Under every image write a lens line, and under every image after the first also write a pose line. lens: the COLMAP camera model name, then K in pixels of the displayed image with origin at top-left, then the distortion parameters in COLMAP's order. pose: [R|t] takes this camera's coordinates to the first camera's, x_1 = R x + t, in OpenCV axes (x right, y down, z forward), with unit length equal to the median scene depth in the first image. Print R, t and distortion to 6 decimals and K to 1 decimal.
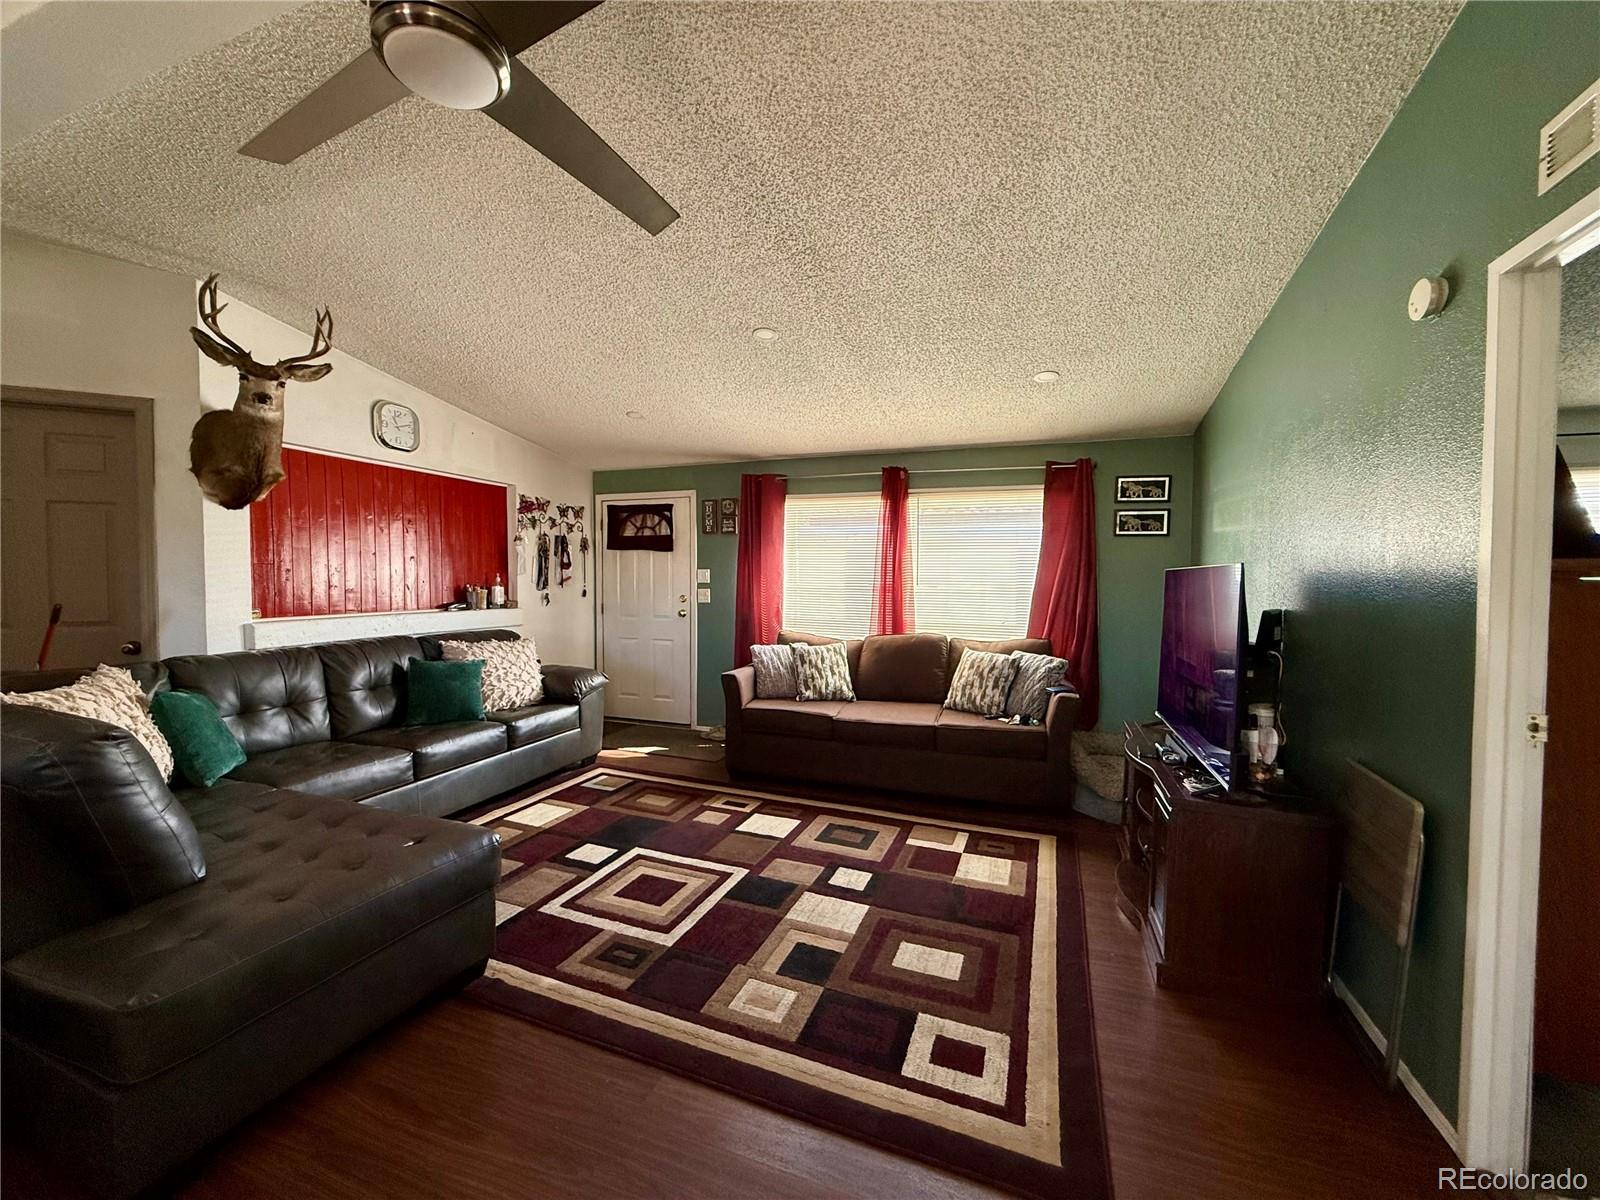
lens RADIAL K [[631.9, 0, 796.0], [0, 631.9, 595.9], [0, 0, 1]] dist [0.001044, -0.000147]
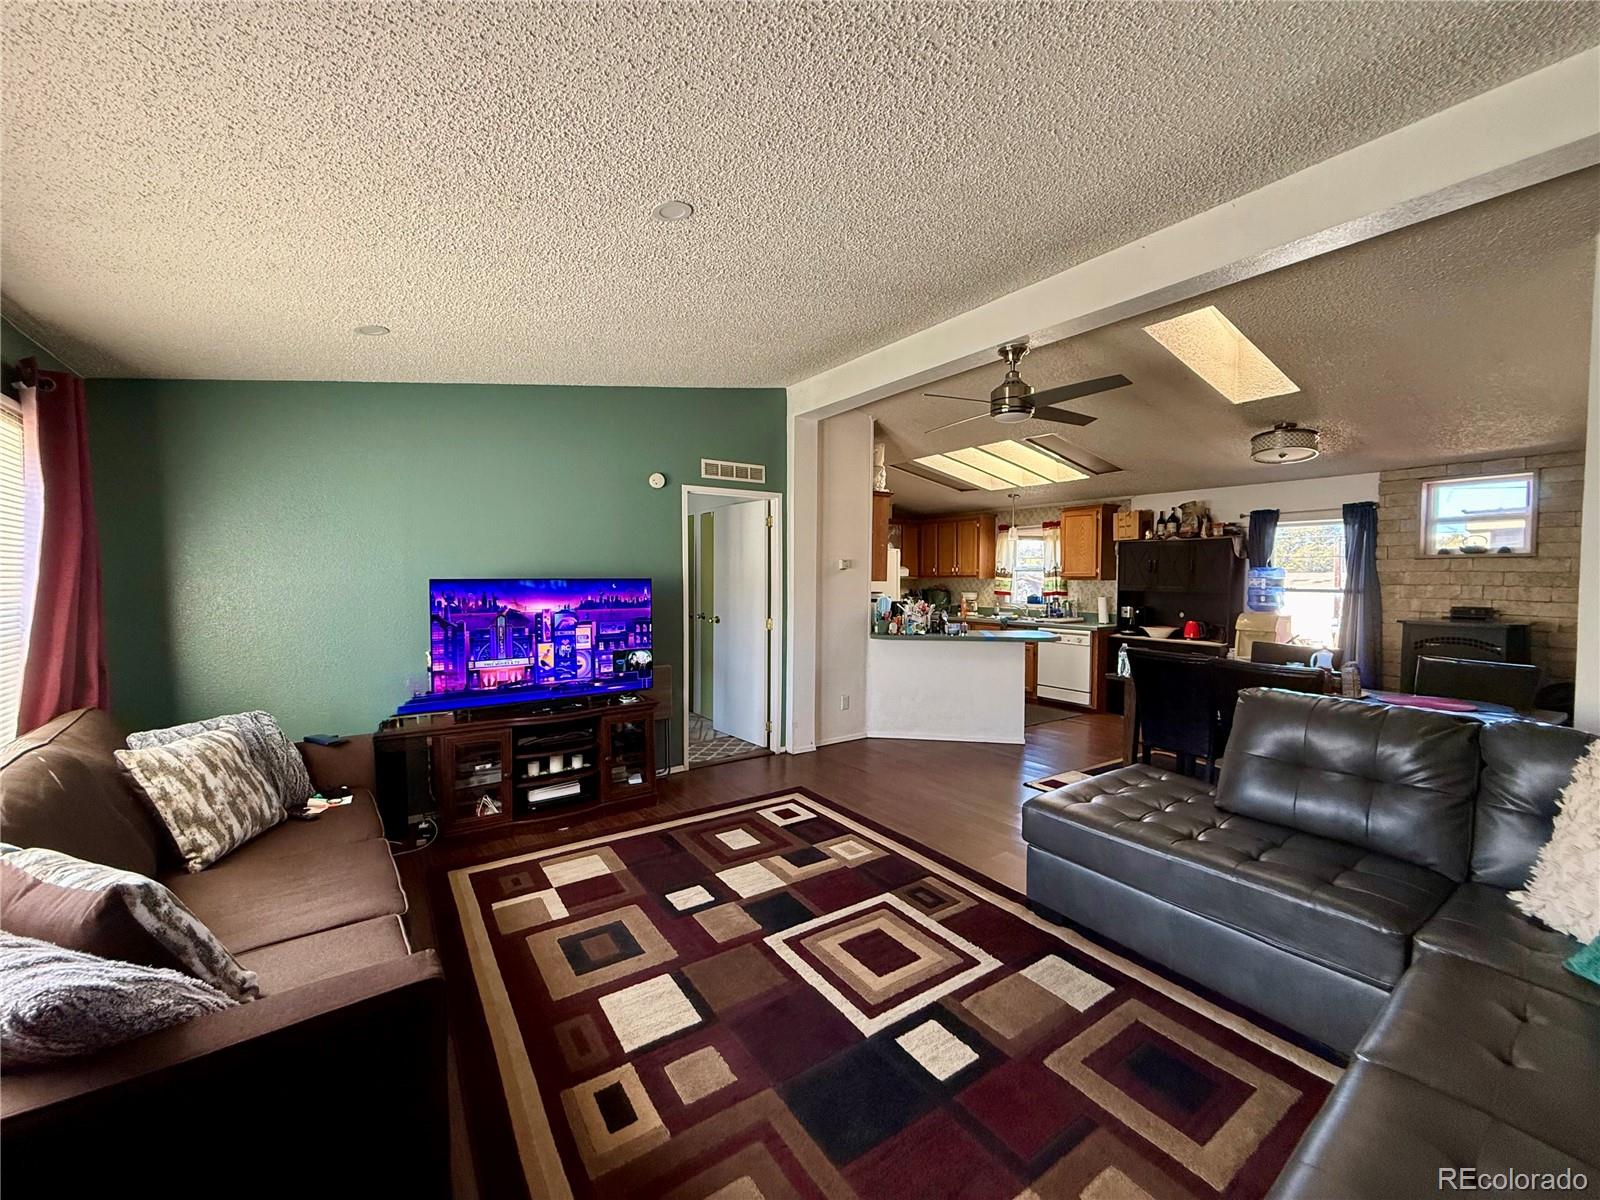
lens RADIAL K [[631.9, 0, 796.0], [0, 631.9, 595.9], [0, 0, 1]] dist [0.001044, -0.000147]
pose [[-0.827239, -0.028100, 0.561147, -0.389410], [0.008109, 0.998047, 0.061932, -0.053456], [-0.561791, 0.055783, -0.825396, 1.120442]]
